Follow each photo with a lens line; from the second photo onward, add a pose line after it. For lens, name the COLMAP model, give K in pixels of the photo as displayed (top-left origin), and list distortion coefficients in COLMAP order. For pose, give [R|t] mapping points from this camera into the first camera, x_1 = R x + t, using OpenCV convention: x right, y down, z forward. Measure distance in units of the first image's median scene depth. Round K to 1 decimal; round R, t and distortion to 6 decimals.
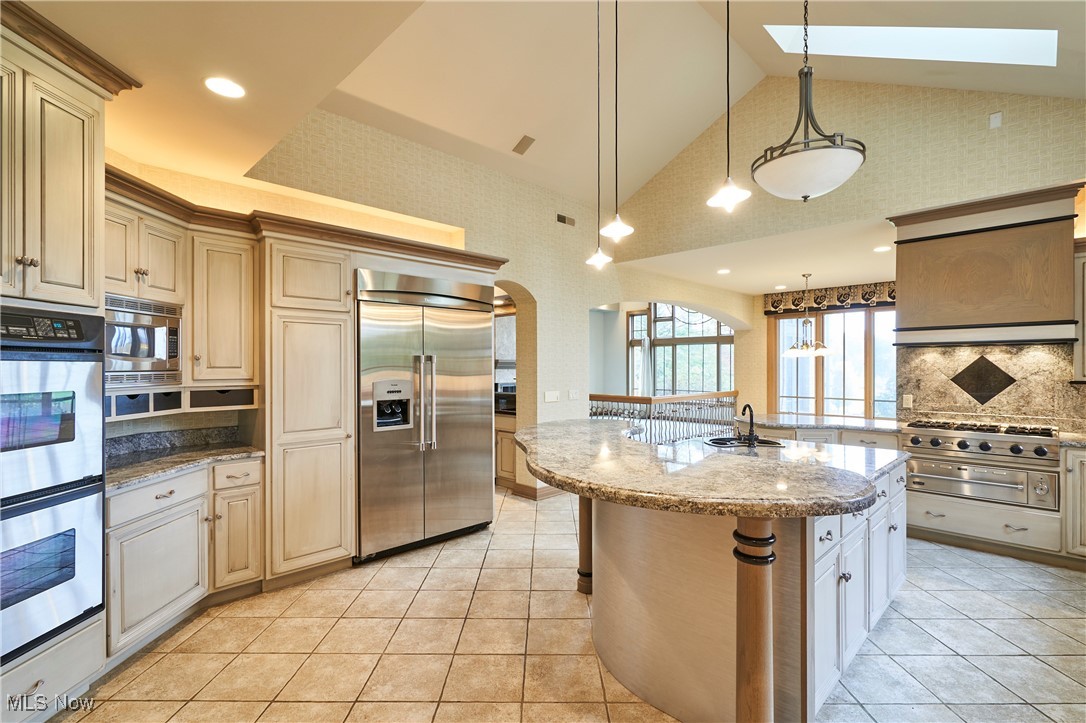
lens RADIAL K [[504.4, 0, 544.4], [0, 504.4, 366.6], [0, 0, 1]] dist [-0.001297, 0.000907]
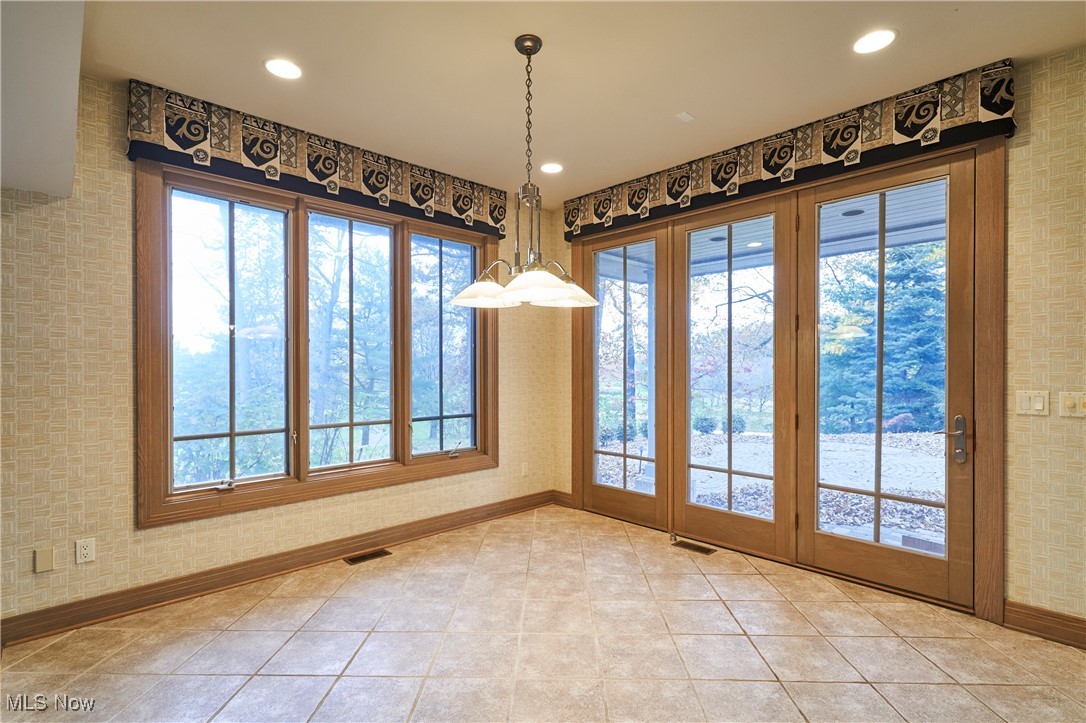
lens RADIAL K [[513.3, 0, 543.6], [0, 513.3, 368.7], [0, 0, 1]] dist [-0.001415, 0.000177]
pose [[0.017488, -0.001218, 0.999846, 0.327335], [0.001103, 0.999999, 0.001199, 0.034304], [-0.999846, 0.001082, 0.017490, 1.616849]]
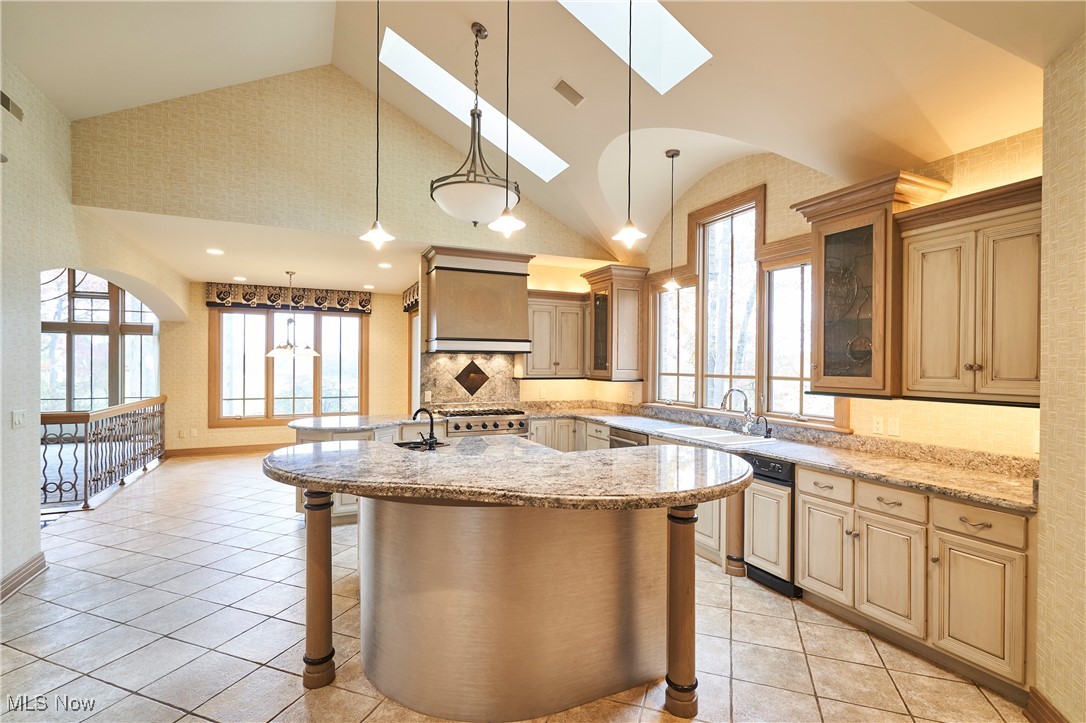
lens RADIAL K [[504.4, 0, 544.4], [0, 504.4, 366.6], [0, 0, 1]] dist [-0.001297, 0.000907]
pose [[0.348493, 0.000482, 0.937311, -0.362332], [-0.006413, 0.999978, 0.001870, -0.008868], [-0.937290, -0.006663, 0.348488, 0.329479]]
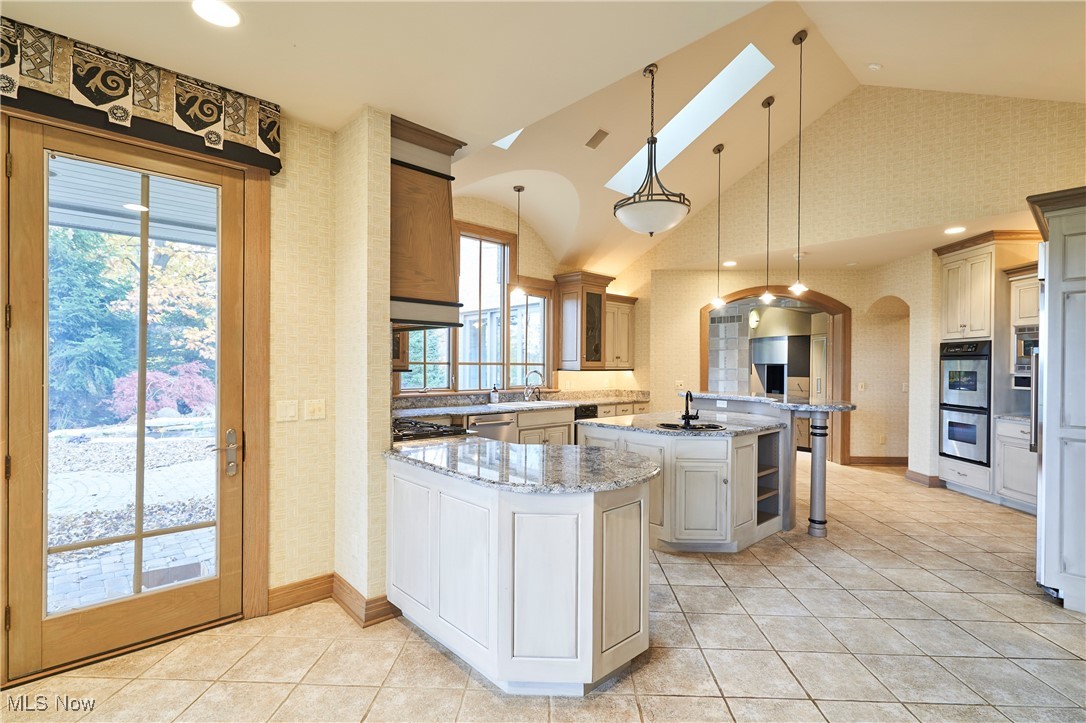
lens RADIAL K [[516.1, 0, 547.3], [0, 516.1, 364.6], [0, 0, 1]] dist [0.003585, 0.001064]
pose [[-0.999682, -0.007060, 0.024215, 0.560885], [-0.006976, 0.999969, 0.003560, 0.007954], [-0.024239, 0.003389, -0.999700, 1.749487]]
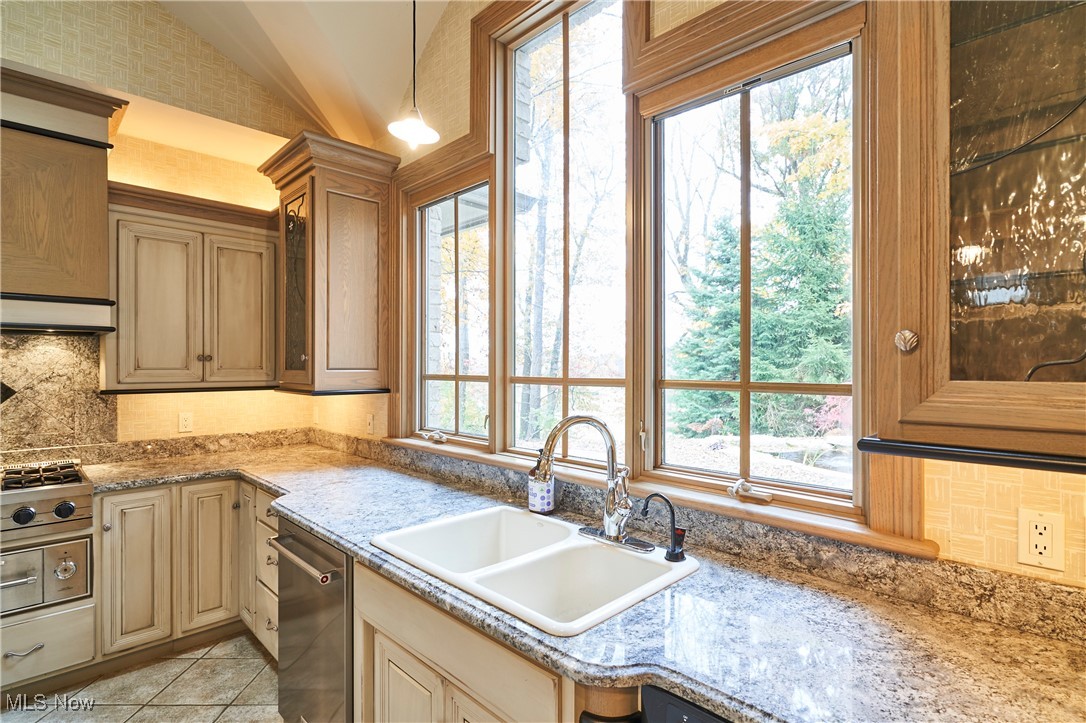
lens RADIAL K [[532.2, 0, 546.4], [0, 532.2, 367.3], [0, 0, 1]] dist [-0.001780, -0.000486]
pose [[0.001385, -0.000074, 0.999999, 0.287449], [0.001506, 0.999999, 0.000071, -0.001386], [-0.999998, 0.001506, 0.001386, 0.348068]]
